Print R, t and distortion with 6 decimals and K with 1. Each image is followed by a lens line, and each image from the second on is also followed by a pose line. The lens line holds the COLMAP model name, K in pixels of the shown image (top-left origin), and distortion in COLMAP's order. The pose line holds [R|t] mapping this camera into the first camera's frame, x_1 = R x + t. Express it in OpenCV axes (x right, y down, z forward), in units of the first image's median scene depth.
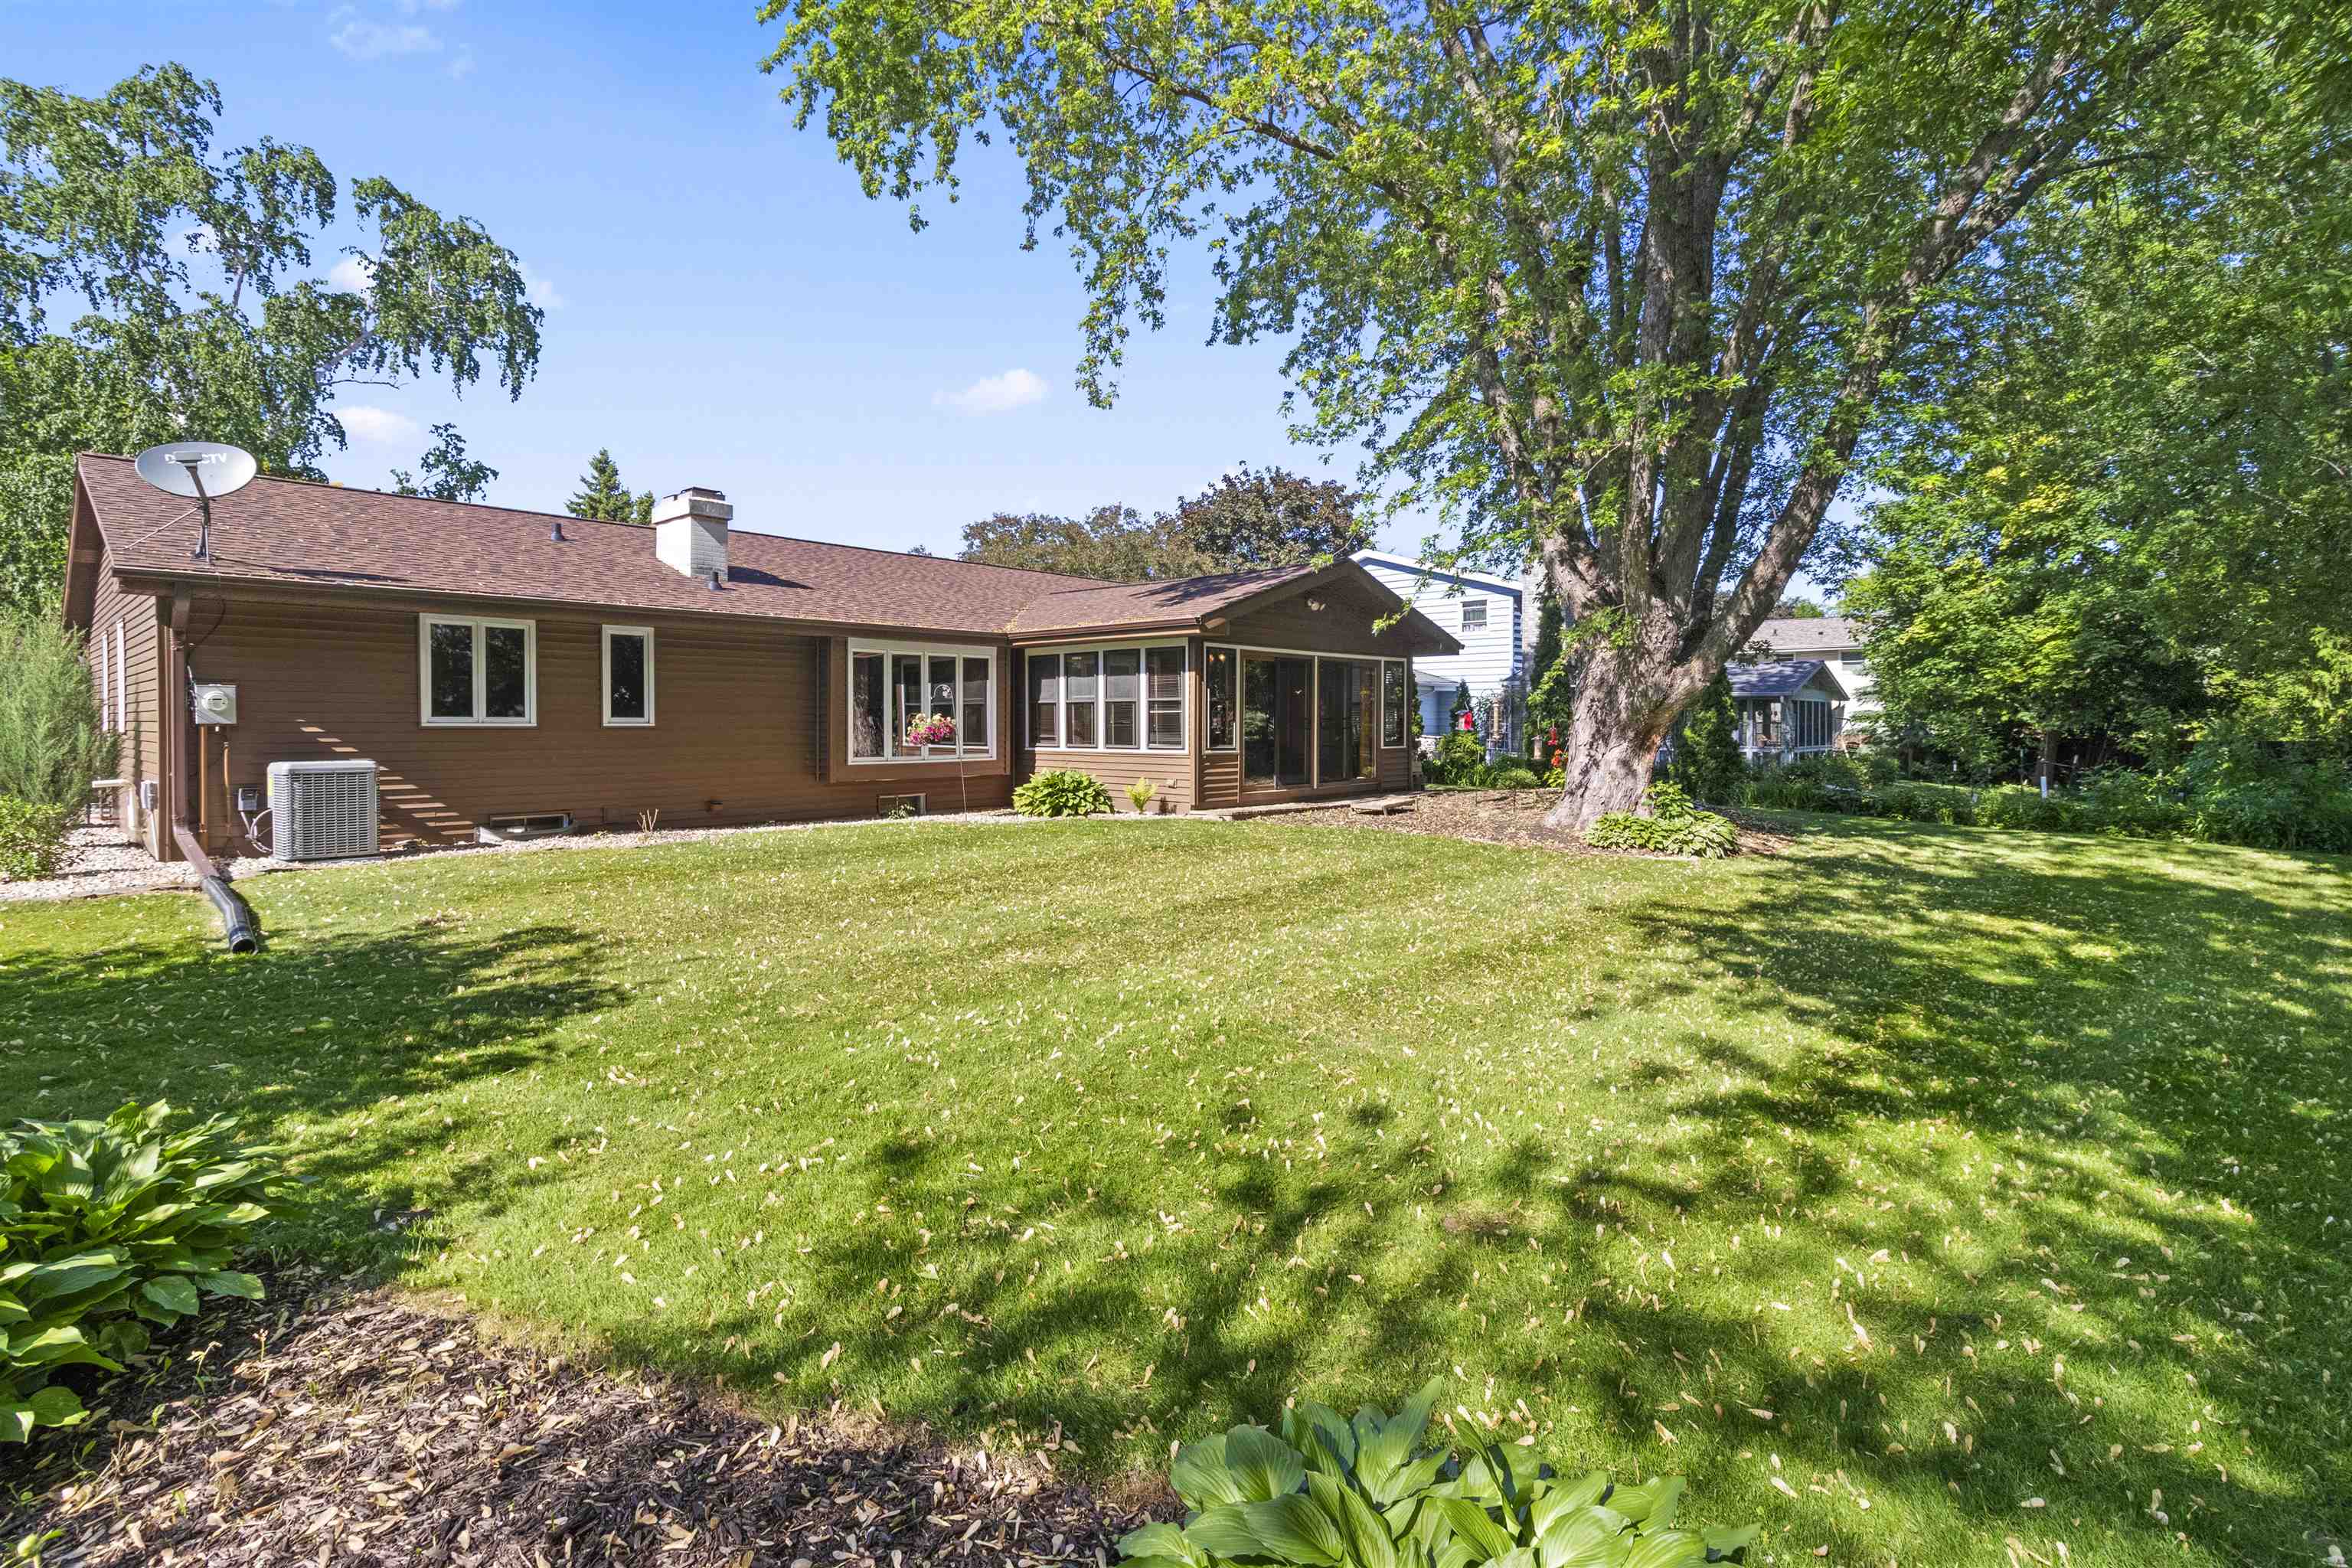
lens RADIAL K [[1090.5, 0, 1203.6], [0, 1090.5, 725.4], [0, 0, 1]] dist [-0.000271, 0.000608]
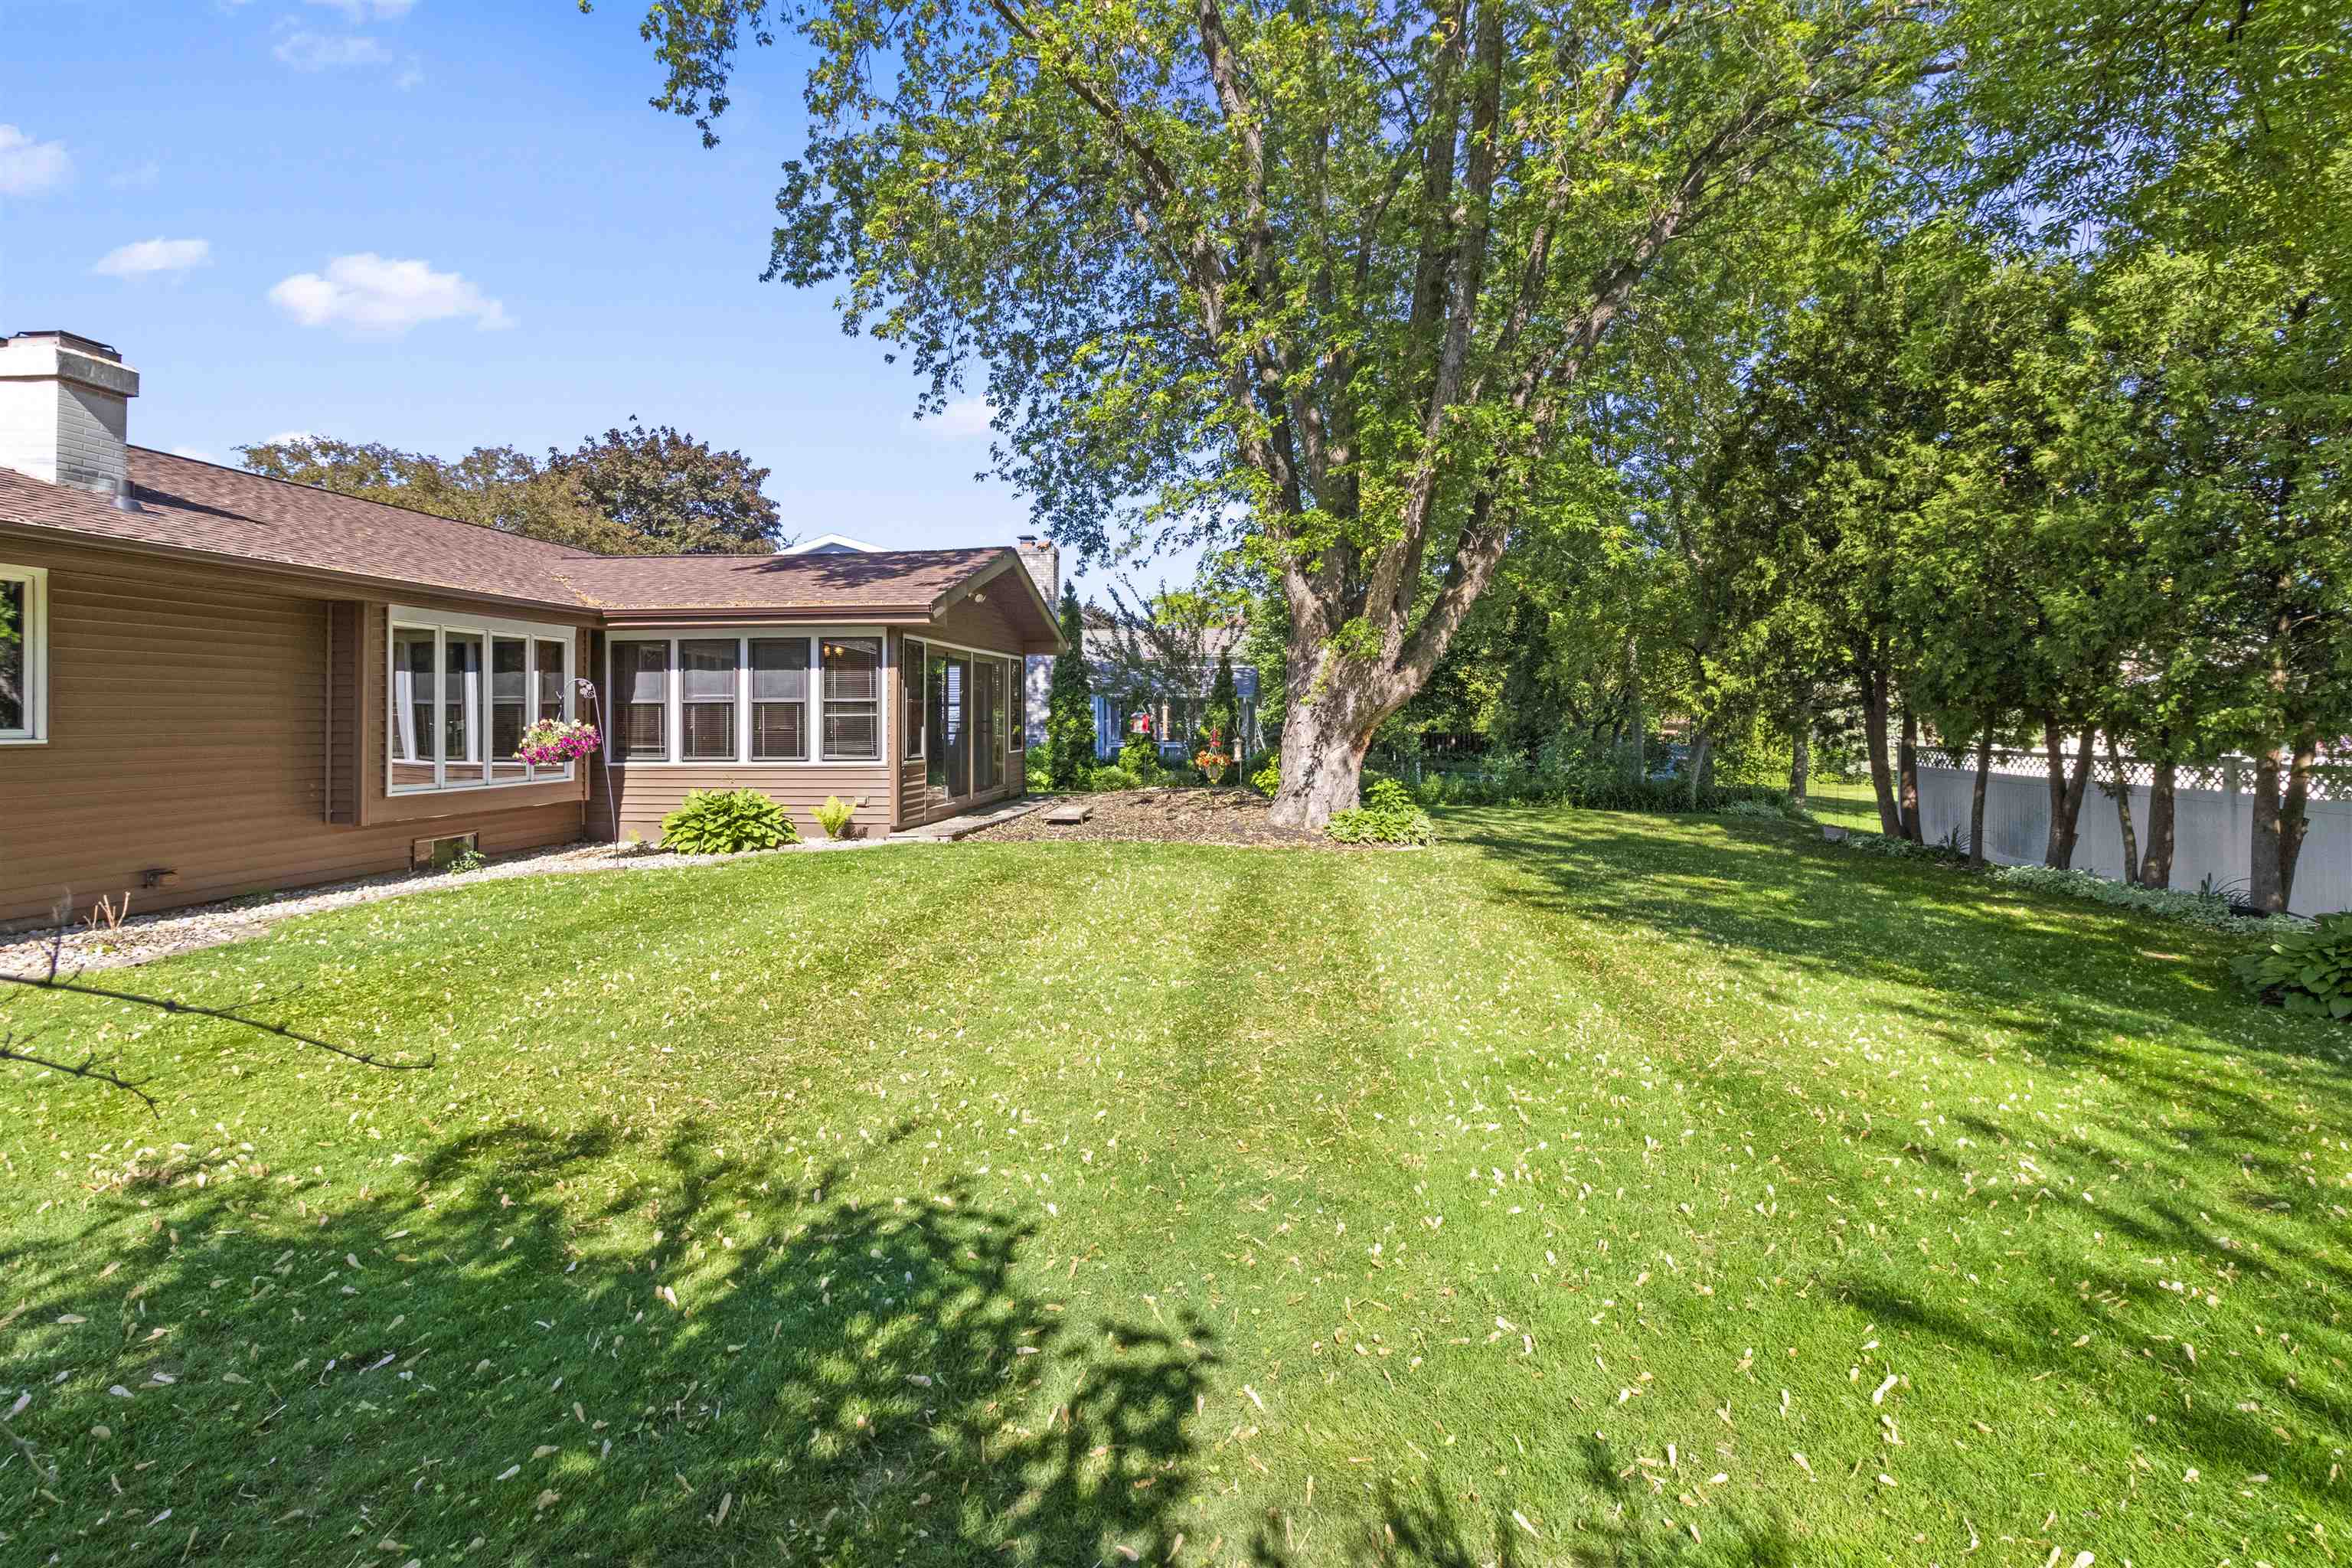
lens RADIAL K [[1090.5, 0, 1205.3], [0, 1090.5, 689.0], [0, 0, 1]] dist [-0.000271, 0.000608]
pose [[0.811519, 0.010684, 0.584228, -0.305367], [0.007044, 0.999581, -0.028064, -0.007296], [-0.584283, 0.026889, 0.811104, 0.176113]]
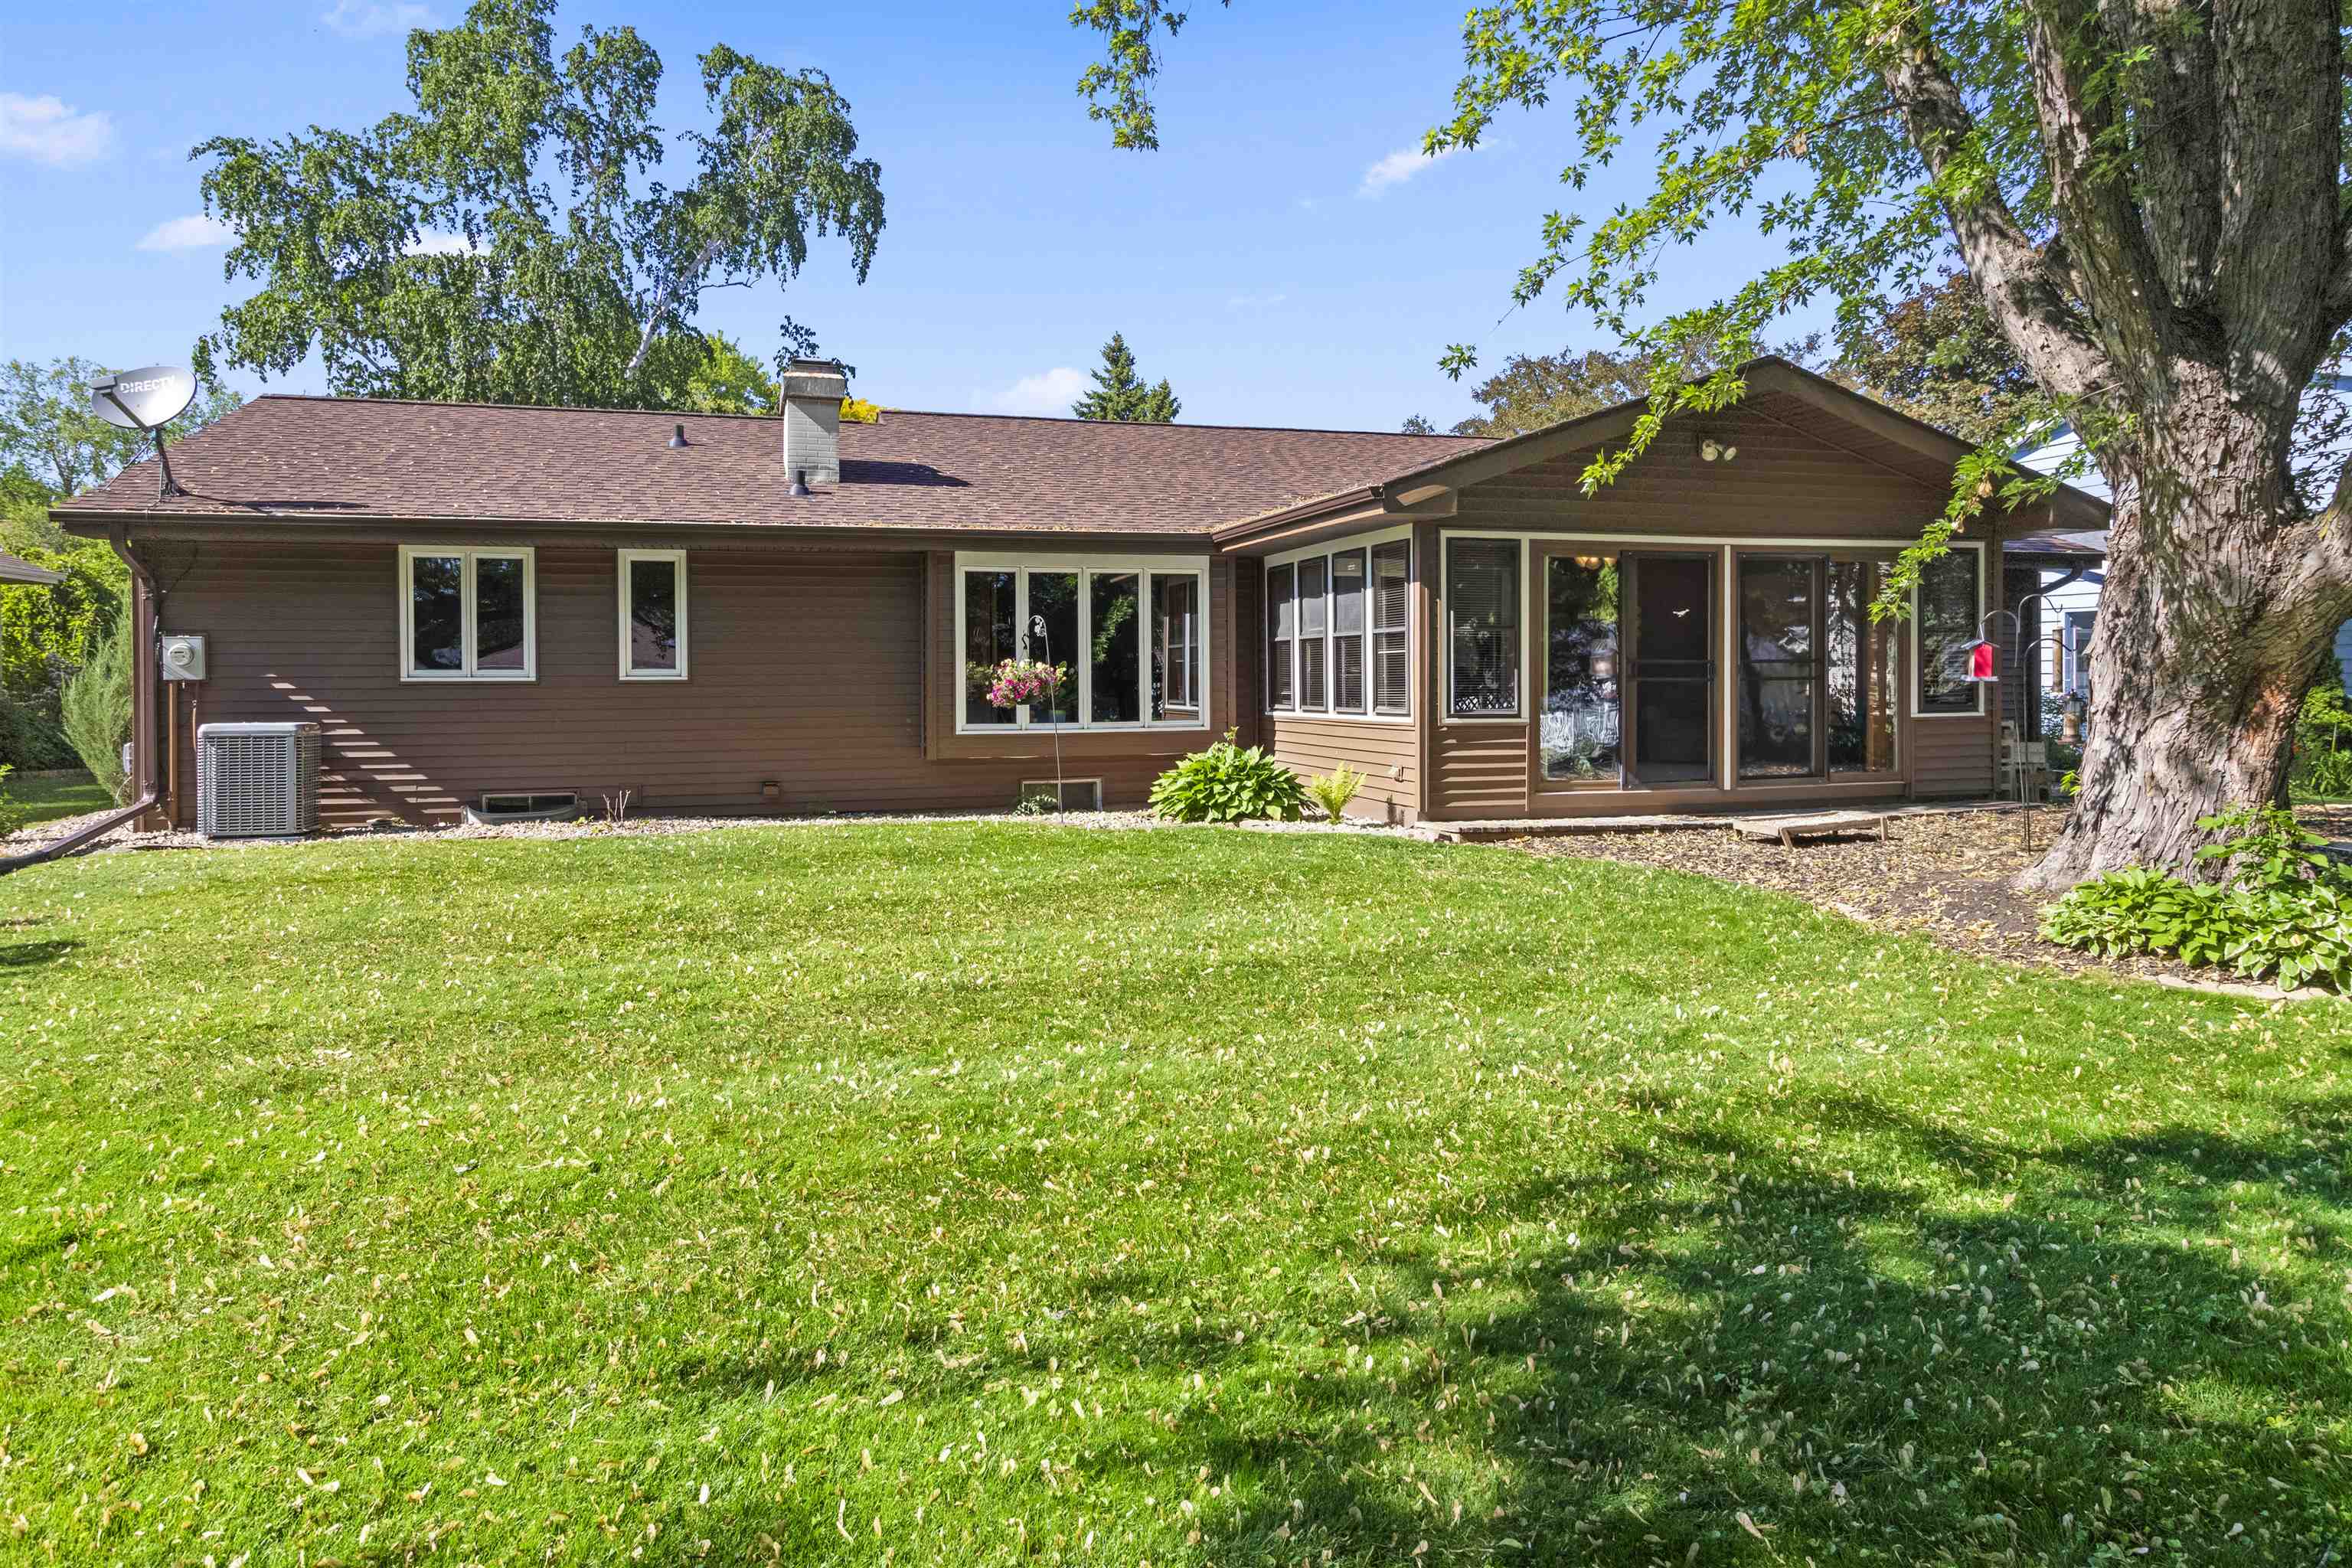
lens RADIAL K [[1536.0, 0, 1216.1], [0, 1536.0, 701.8], [0, 0, 1]] dist [-0.008892, -0.003656]
pose [[0.855054, 0.002958, -0.518530, 0.319335], [0.005237, 0.999883, 0.014339, 0.002183], [0.518512, -0.014976, 0.854939, 0.245728]]
